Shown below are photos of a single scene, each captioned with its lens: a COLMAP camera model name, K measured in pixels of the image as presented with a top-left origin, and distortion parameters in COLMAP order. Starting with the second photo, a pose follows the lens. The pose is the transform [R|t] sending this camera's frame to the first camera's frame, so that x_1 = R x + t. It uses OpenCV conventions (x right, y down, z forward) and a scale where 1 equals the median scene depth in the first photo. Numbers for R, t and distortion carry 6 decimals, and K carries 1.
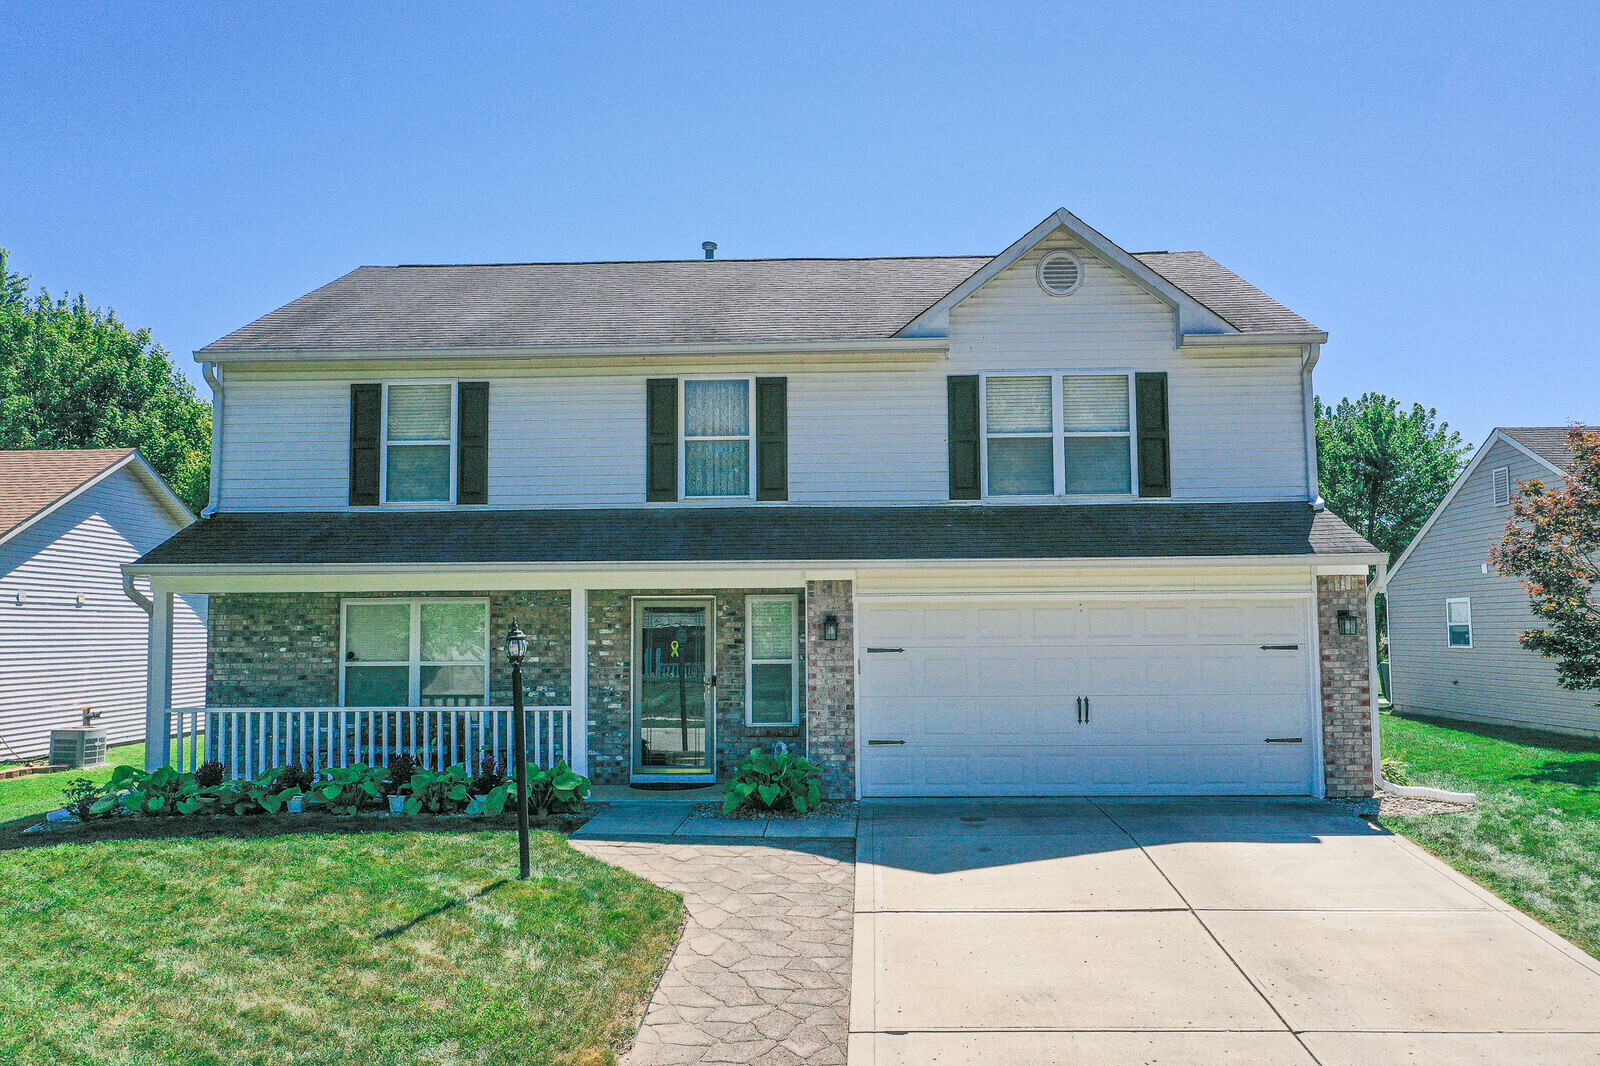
lens RADIAL K [[1263.2, 0, 802.4], [0, 1263.2, 532.0], [0, 0, 1]] dist [-0.002984, -0.010586]
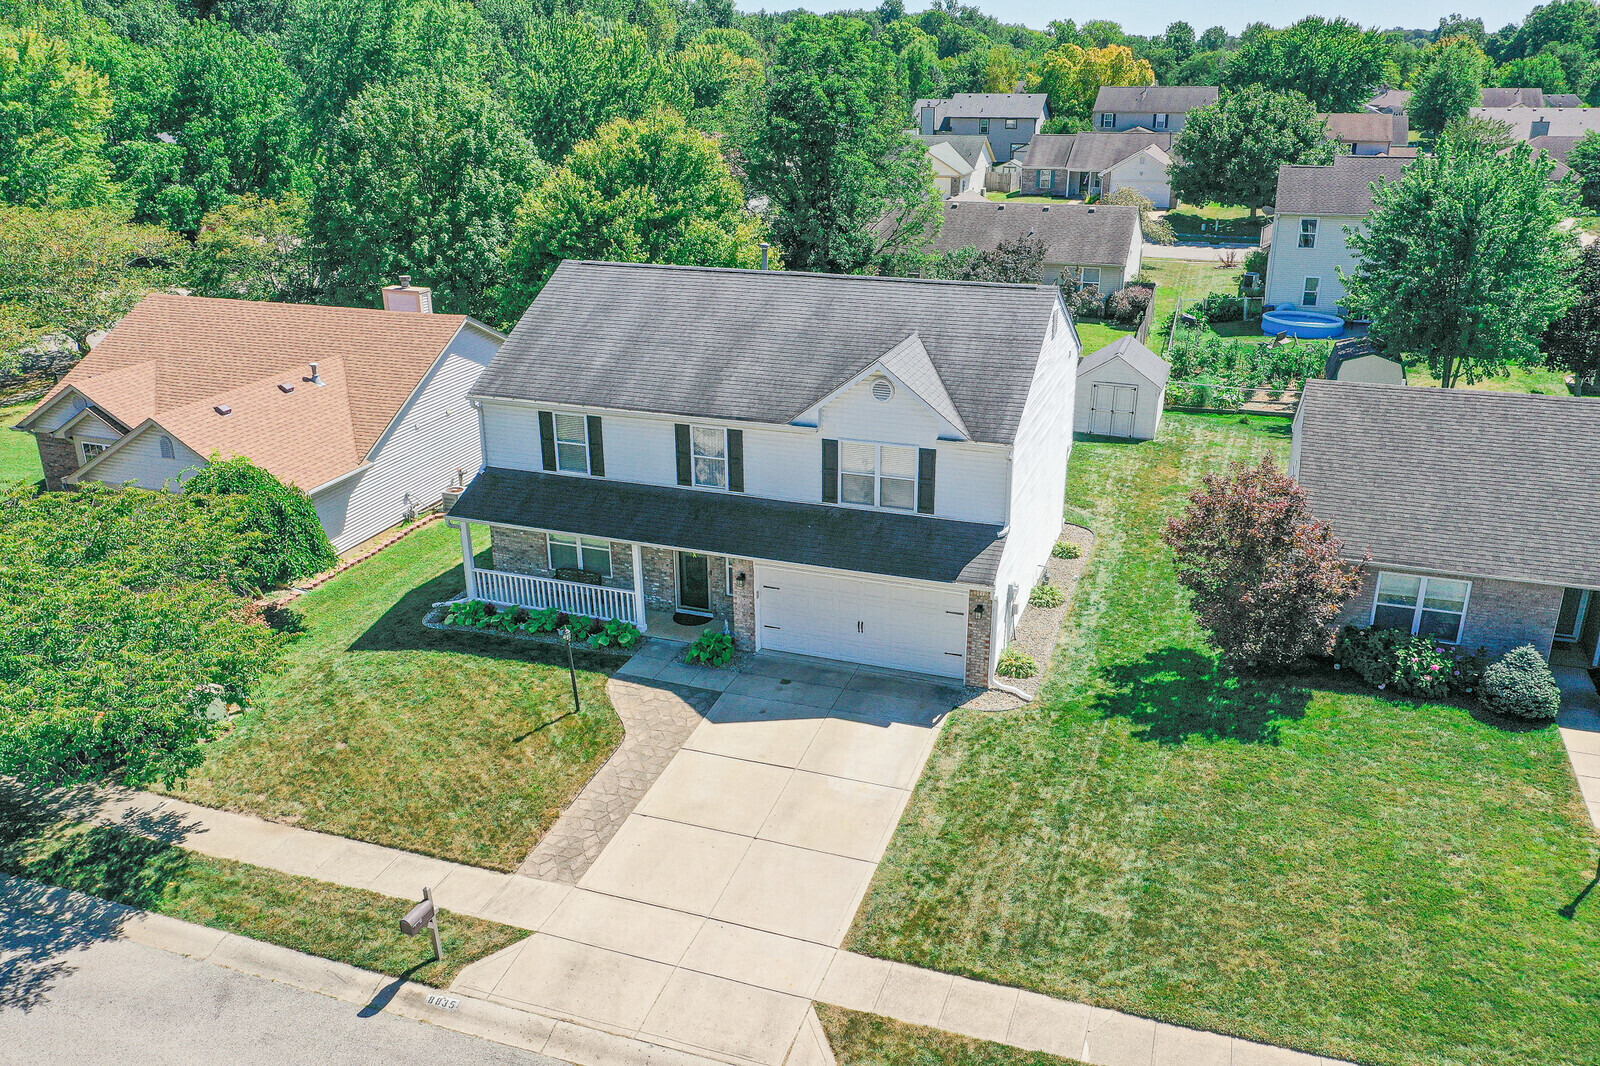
lens RADIAL K [[1263.2, 0, 802.4], [0, 1263.2, 532.0], [0, 0, 1]] dist [-0.002984, -0.010586]
pose [[0.952476, 0.109485, -0.284256, 0.637246], [0.024255, 0.902951, 0.429058, -0.806581], [0.303645, -0.415563, 0.857384, -0.668459]]
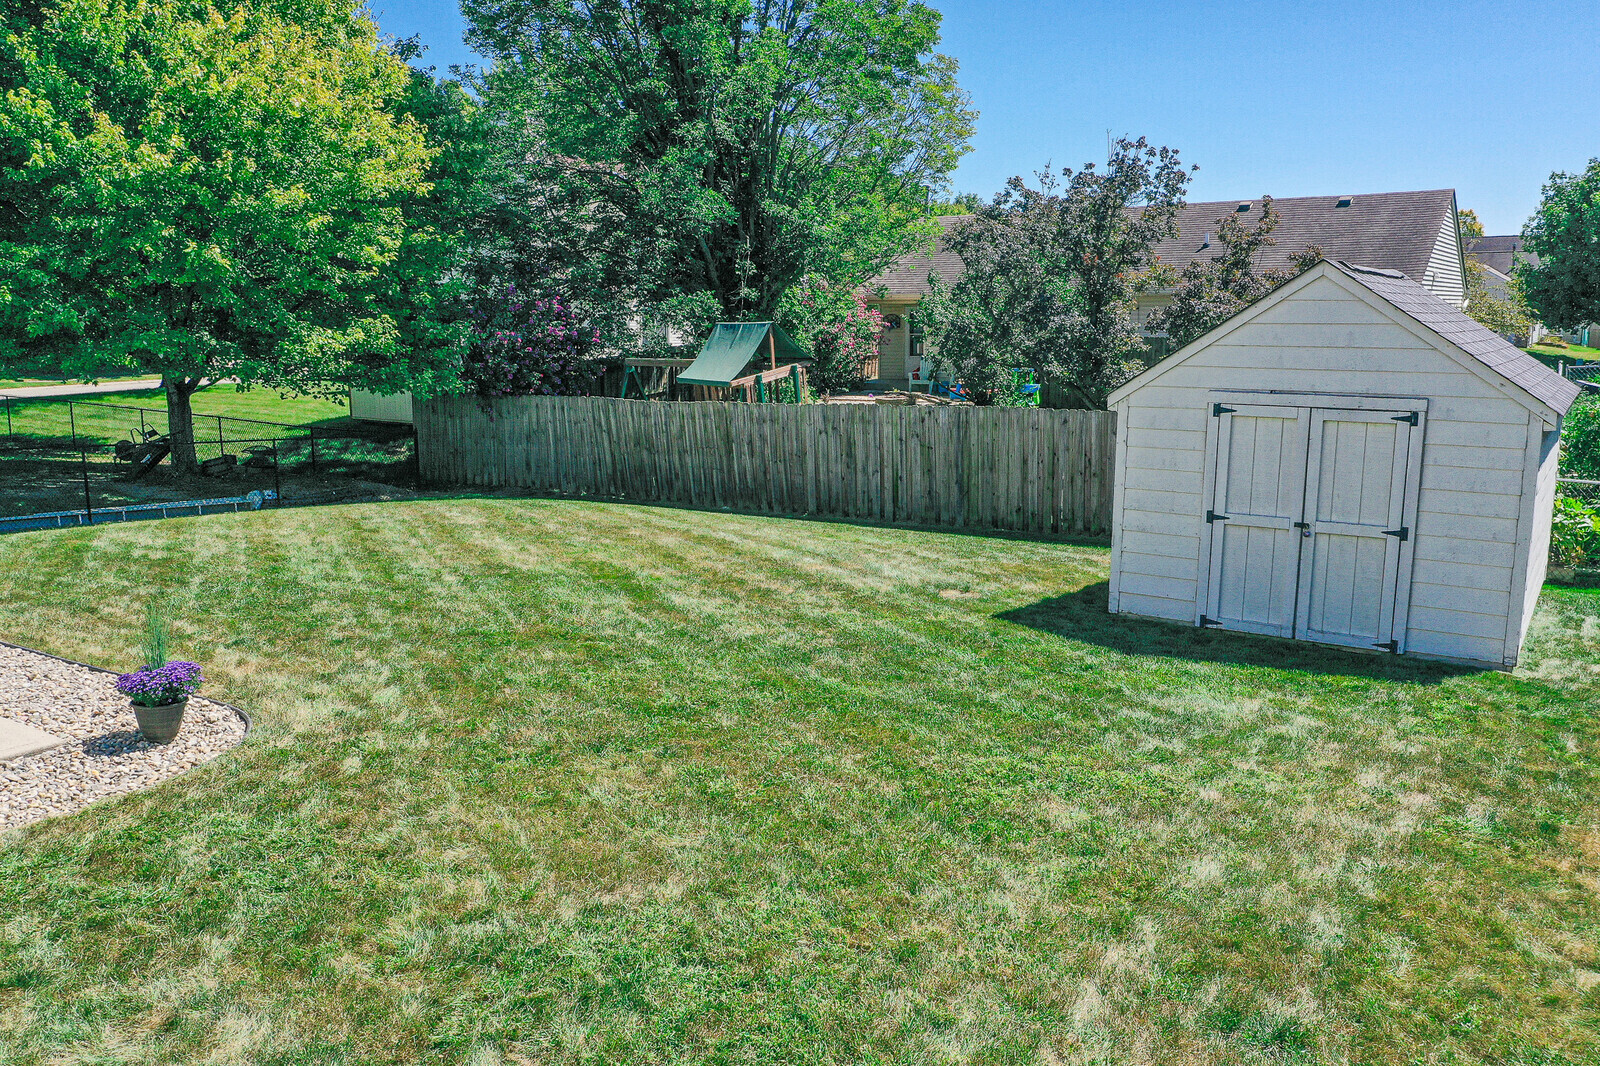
lens RADIAL K [[1263.1, 0, 800.0], [0, 1263.1, 533.0], [0, 0, 1]] dist [-0.003462, -0.004463]
pose [[0.854901, 0.091220, -0.510709, 0.563968], [0.039759, 0.970005, 0.239811, 0.089414], [0.517266, -0.225320, 0.825631, 1.608839]]
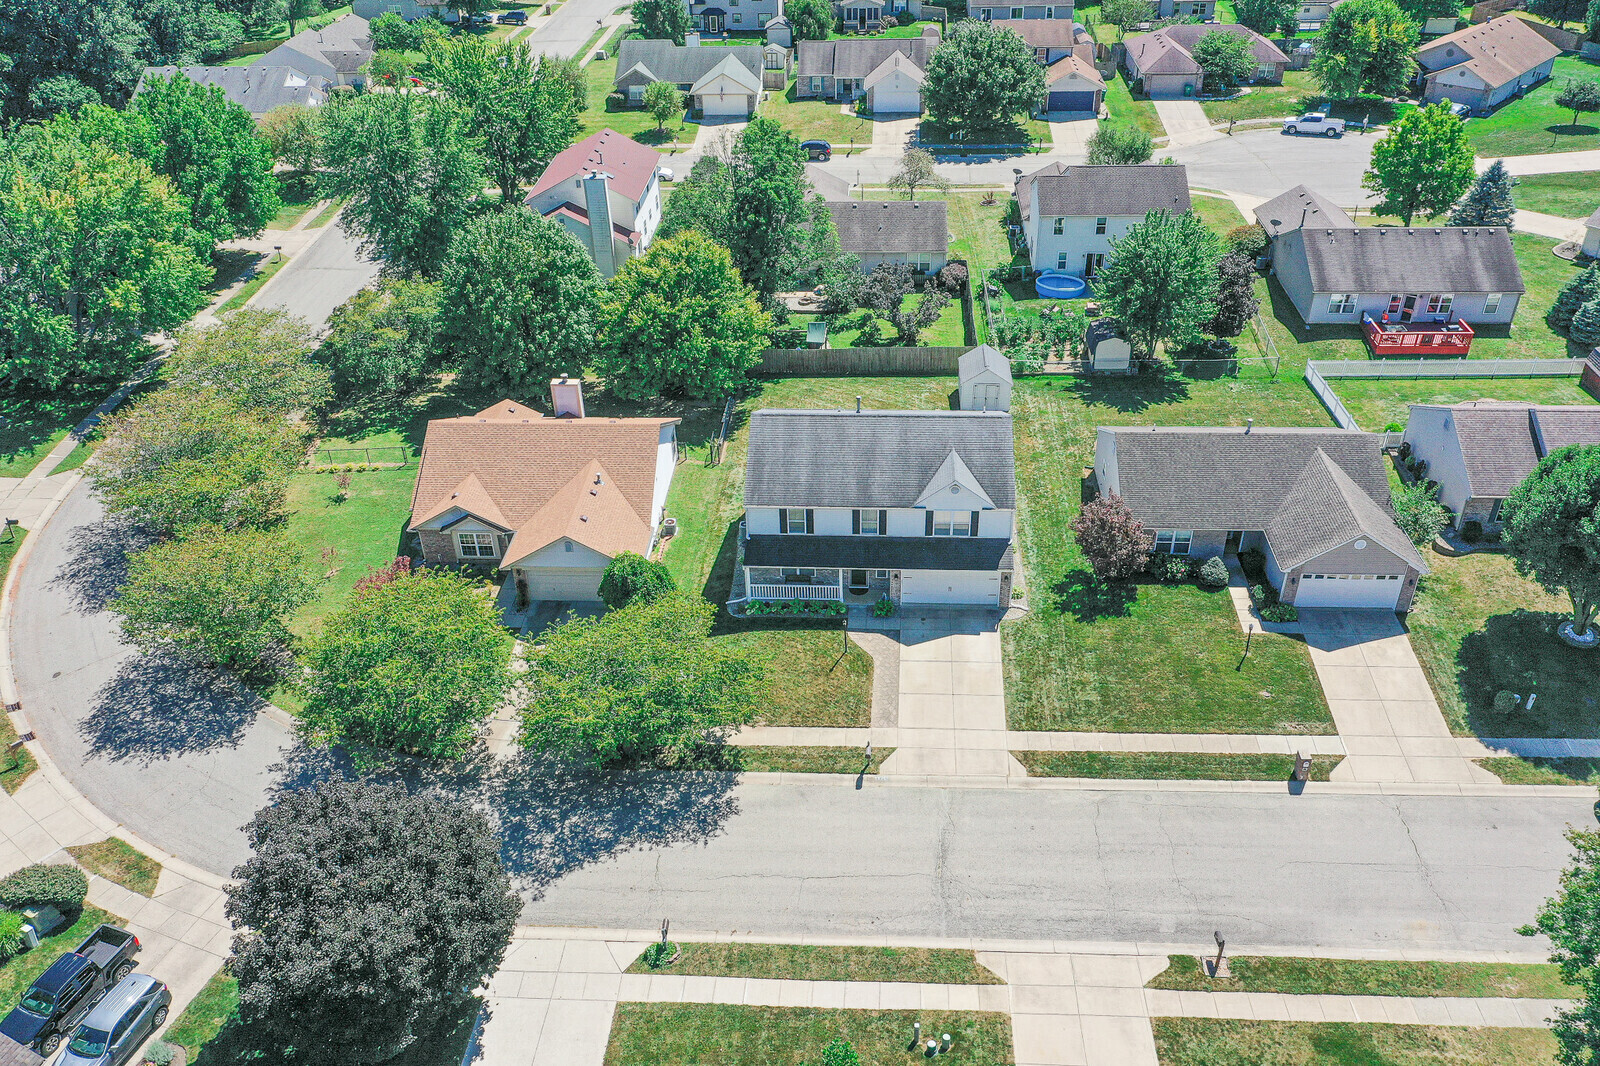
lens RADIAL K [[1263.1, 0, 800.0], [0, 1263.1, 533.0], [0, 0, 1]] dist [-0.003462, -0.004463]
pose [[0.999413, -0.000967, -0.034244, -0.155288], [0.022102, 0.781939, 0.622963, -2.665427], [0.026175, -0.623354, 0.781502, -2.294051]]
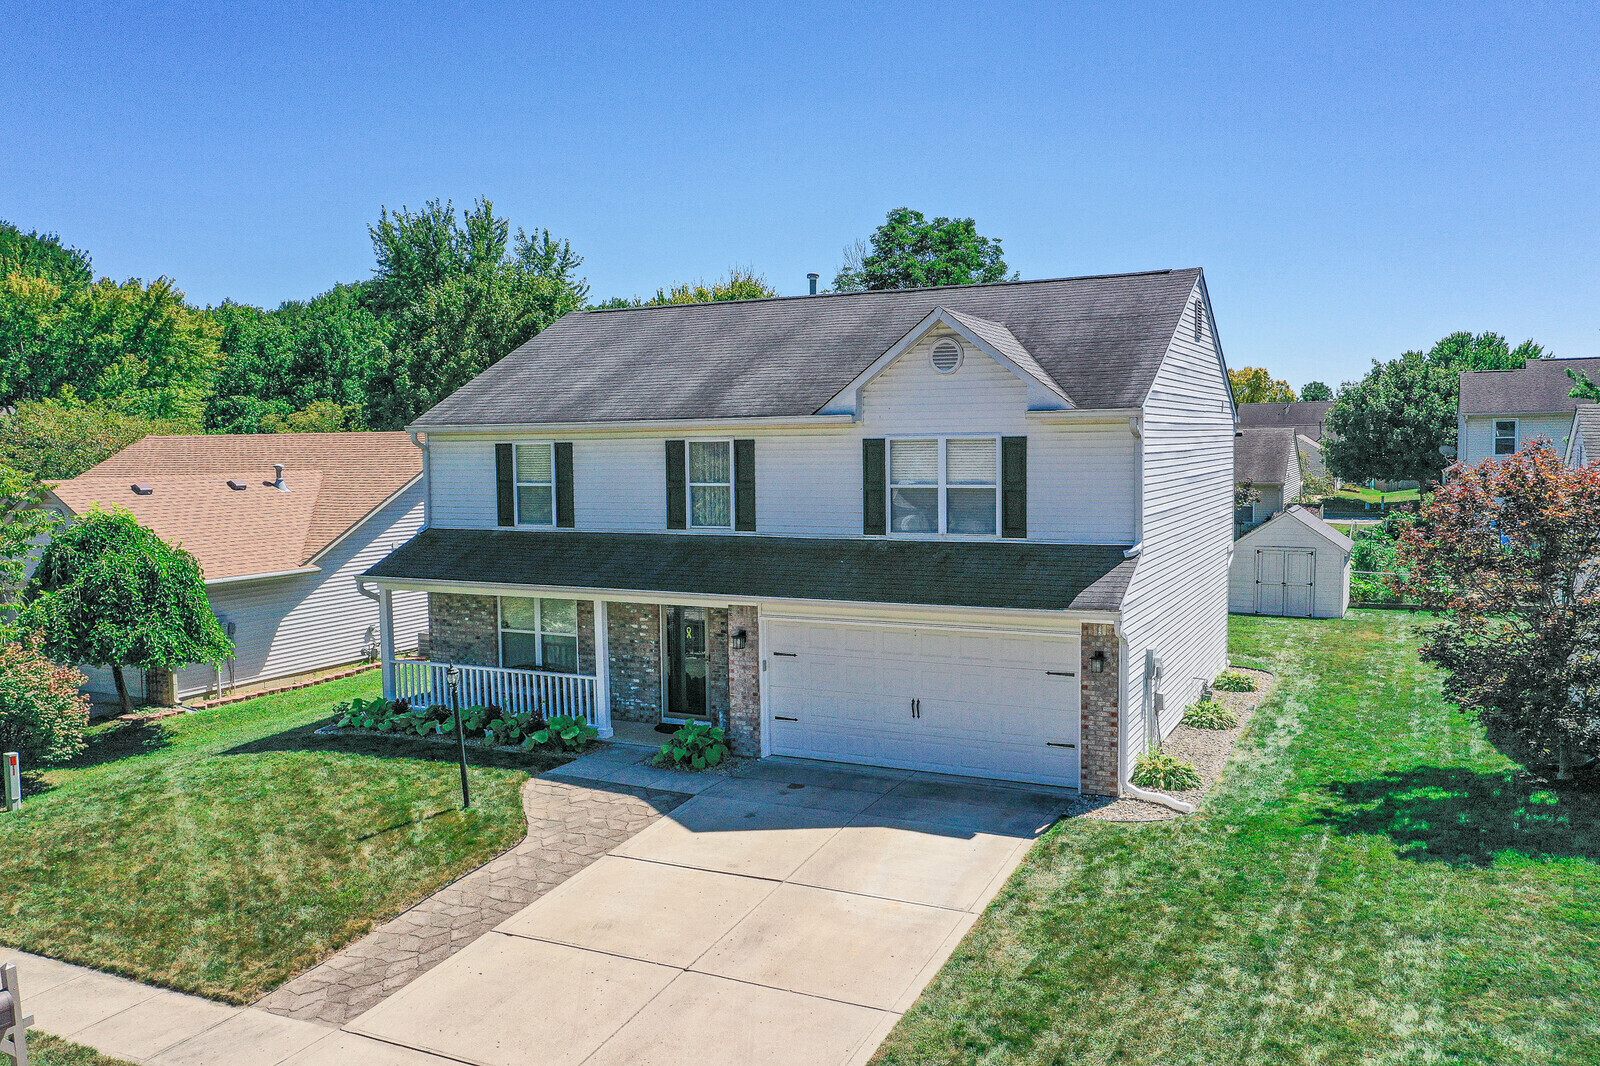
lens RADIAL K [[1263.1, 0, 800.0], [0, 1263.1, 533.0], [0, 0, 1]] dist [-0.003462, -0.004463]
pose [[0.911226, 0.024604, -0.411171, 0.596574], [0.038992, 0.988579, 0.145570, -0.221194], [0.410057, -0.148680, 0.899860, -0.209359]]
